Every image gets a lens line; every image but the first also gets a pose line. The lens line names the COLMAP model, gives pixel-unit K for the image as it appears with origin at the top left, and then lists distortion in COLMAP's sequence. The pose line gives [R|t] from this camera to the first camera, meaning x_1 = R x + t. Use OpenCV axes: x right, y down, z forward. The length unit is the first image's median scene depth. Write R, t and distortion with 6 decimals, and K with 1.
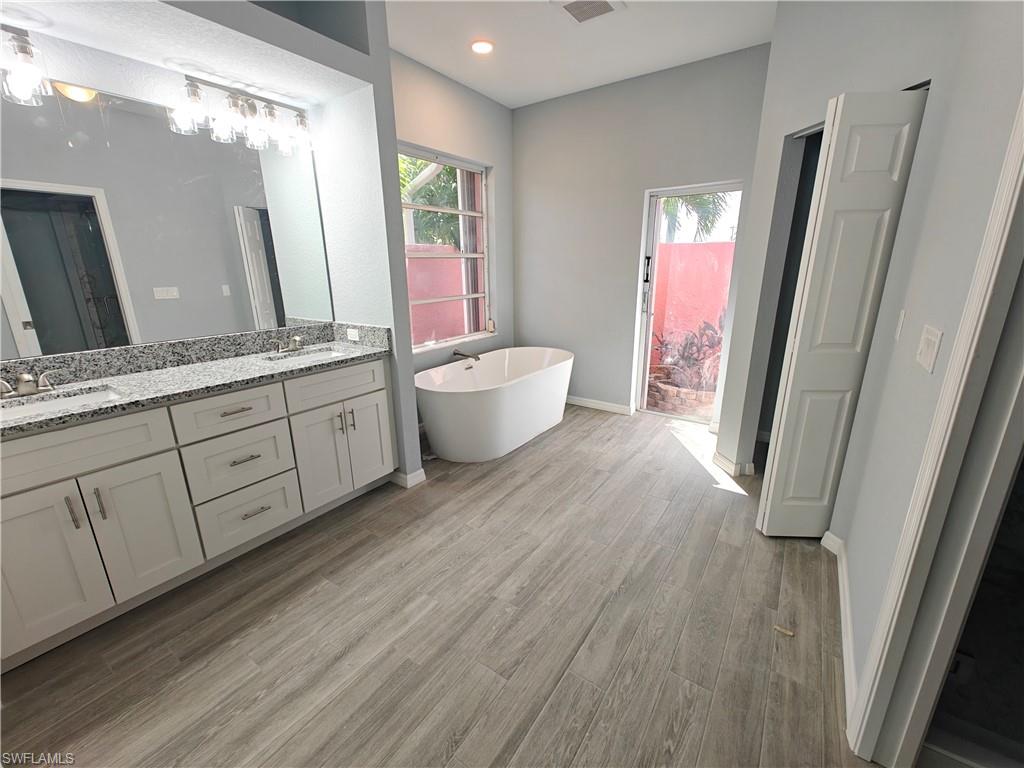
lens RADIAL K [[426.2, 0, 512.1], [0, 426.2, 385.8], [0, 0, 1]] dist [-0.003398, 0.001094]
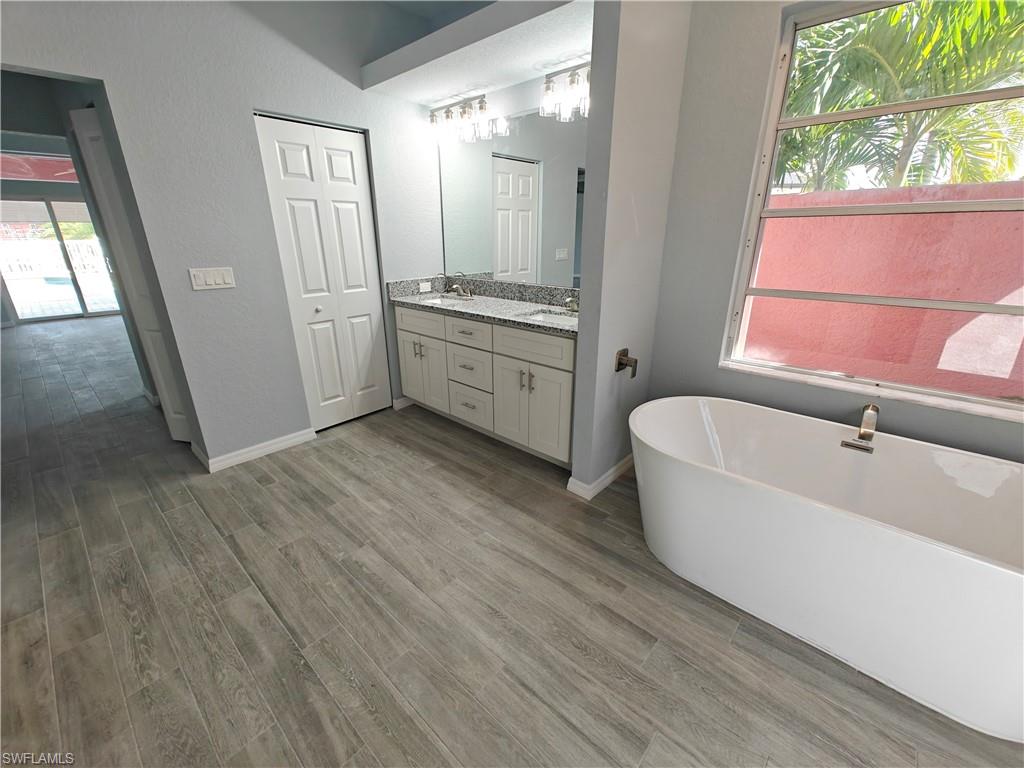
lens RADIAL K [[426.2, 0, 508.1], [0, 426.2, 386.1], [0, 0, 1]] dist [-0.003398, 0.001094]
pose [[-0.128790, 0.341821, -0.930898, 0.694973], [-0.265550, 0.892547, 0.364477, -0.319803], [0.955456, 0.294141, -0.024180, 1.129194]]
